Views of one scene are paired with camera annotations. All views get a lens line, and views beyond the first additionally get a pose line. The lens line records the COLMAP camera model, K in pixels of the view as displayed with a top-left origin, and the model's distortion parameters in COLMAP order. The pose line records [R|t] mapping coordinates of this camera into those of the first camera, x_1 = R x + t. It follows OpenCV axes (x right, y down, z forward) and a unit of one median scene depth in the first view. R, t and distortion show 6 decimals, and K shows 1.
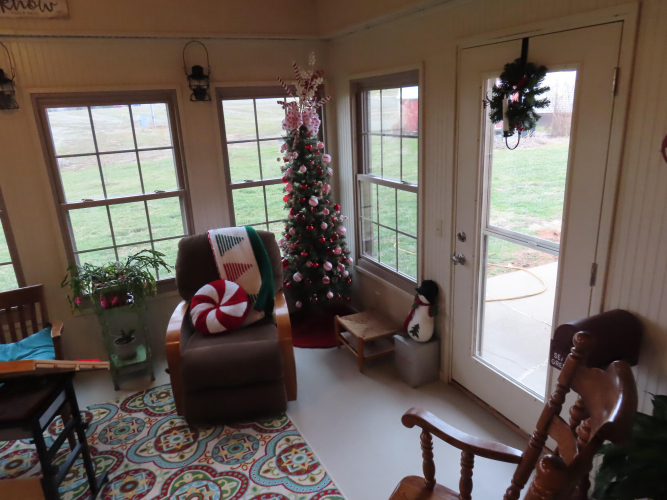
lens RADIAL K [[477.3, 0, 335.5], [0, 477.3, 249.8], [0, 0, 1]] dist [0.001601, 0.016416]
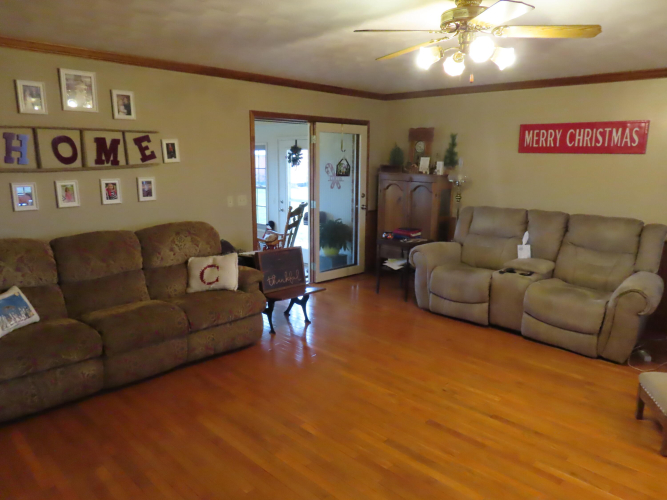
lens RADIAL K [[477.3, 0, 331.5], [0, 477.3, 247.5], [0, 0, 1]] dist [0.001601, 0.016416]
pose [[0.946580, -0.004750, 0.322433, -0.106849], [0.044048, 0.992424, -0.114693, 0.163930], [-0.319446, 0.122769, 0.939618, -0.494246]]
